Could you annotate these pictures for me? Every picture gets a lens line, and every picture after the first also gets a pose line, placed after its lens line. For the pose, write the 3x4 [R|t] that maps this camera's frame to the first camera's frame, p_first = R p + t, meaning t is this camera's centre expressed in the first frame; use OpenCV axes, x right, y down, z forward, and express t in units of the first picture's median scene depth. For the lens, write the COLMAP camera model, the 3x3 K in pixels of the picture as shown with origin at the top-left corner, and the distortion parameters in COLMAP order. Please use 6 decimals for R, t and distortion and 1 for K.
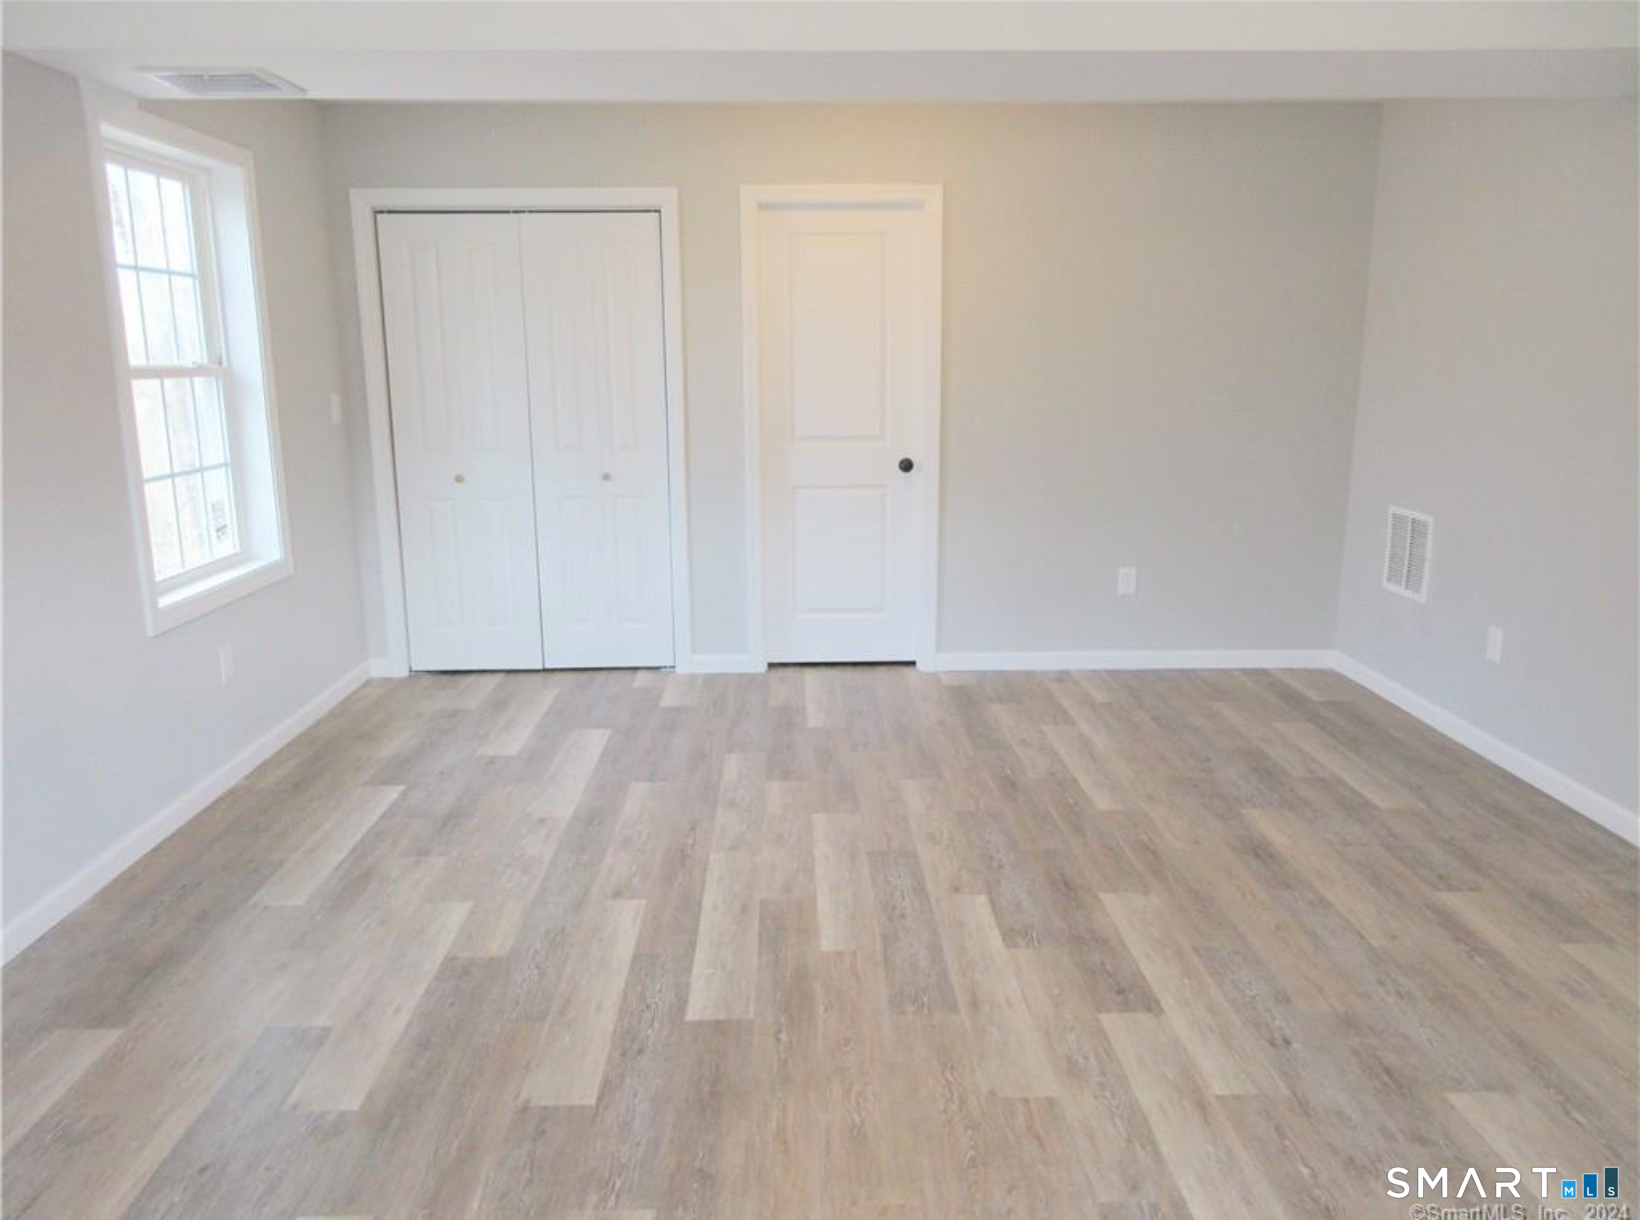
lens RADIAL K [[1200.8, 0, 820.0], [0, 1200.8, 610.0], [0, 0, 1]] dist [0.035397, 0.002607]
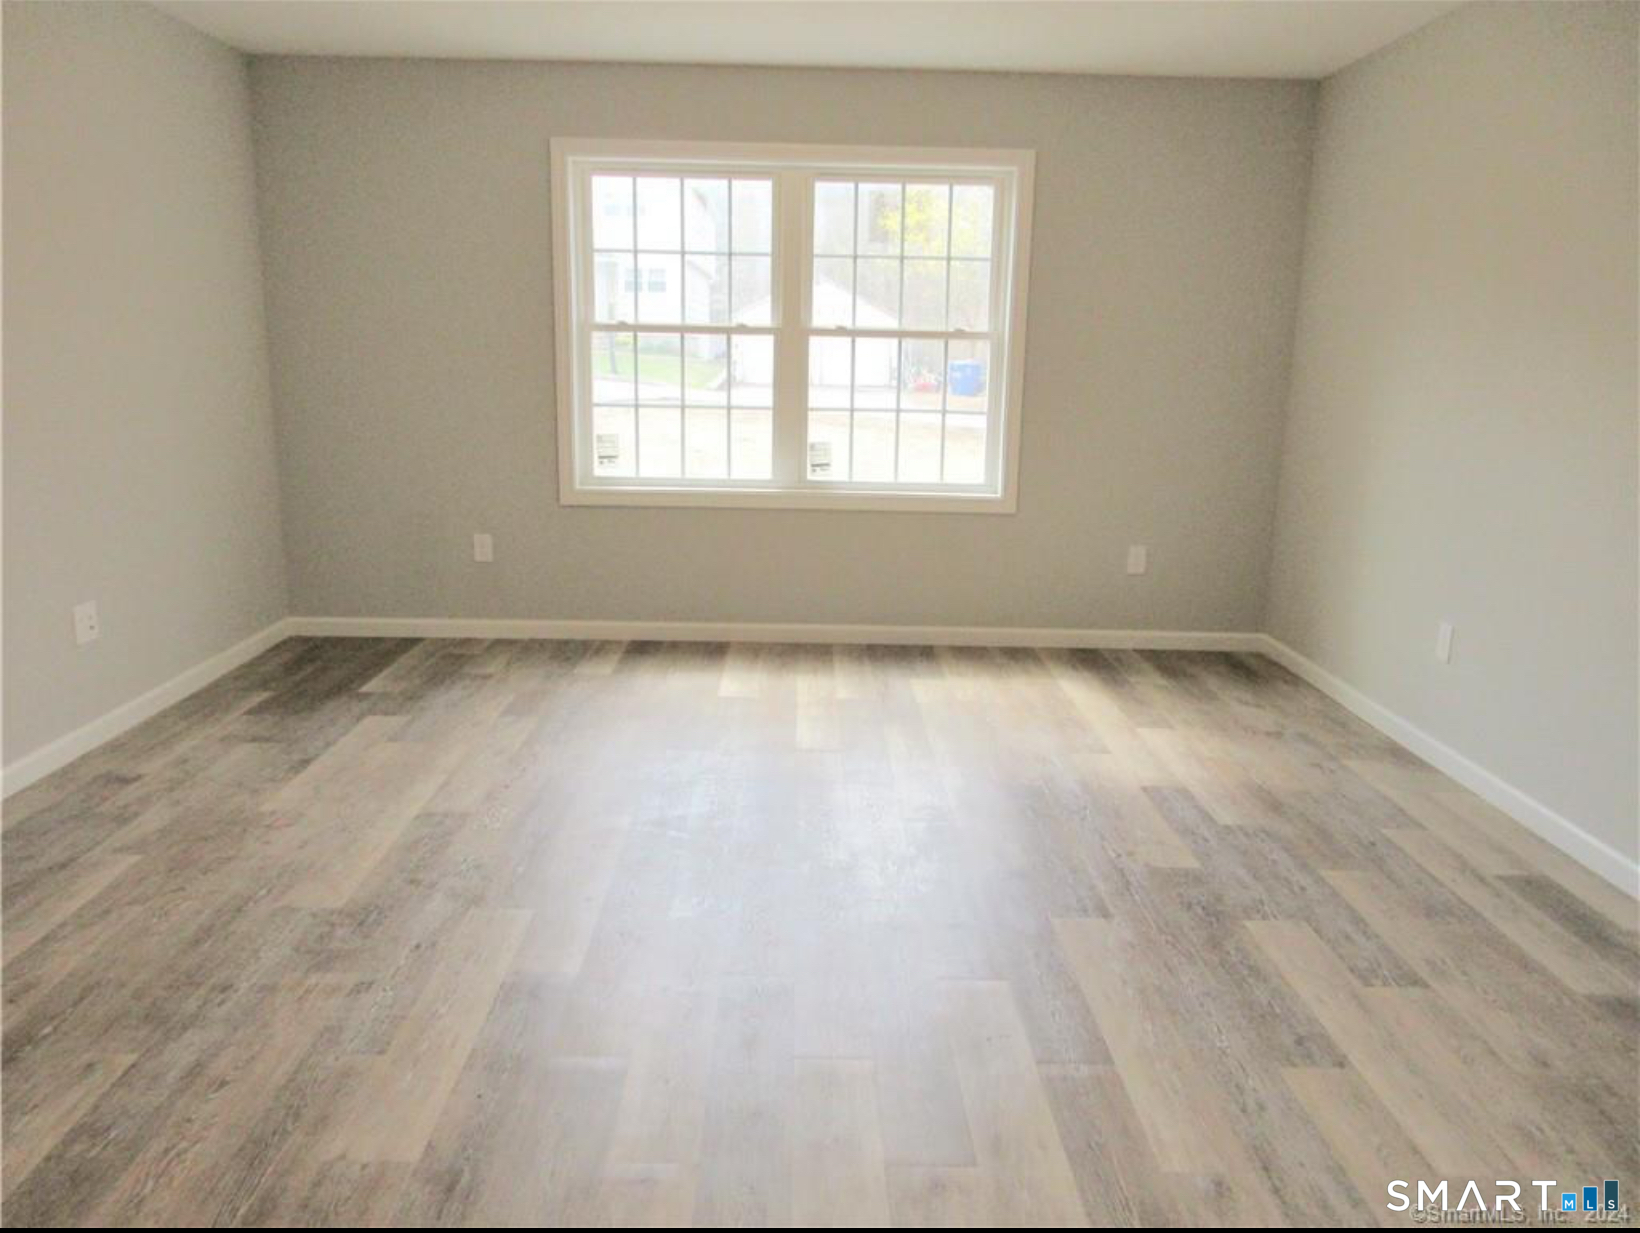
lens RADIAL K [[1566.7, 0, 820.0], [0, 1566.7, 616.5], [0, 0, 1]] dist [0.113581, -0.005809]
pose [[-0.999880, -0.014567, 0.005338, 0.034255], [-0.011439, 0.924650, 0.380646, -0.396457], [-0.010481, 0.380539, -0.924706, 1.991493]]
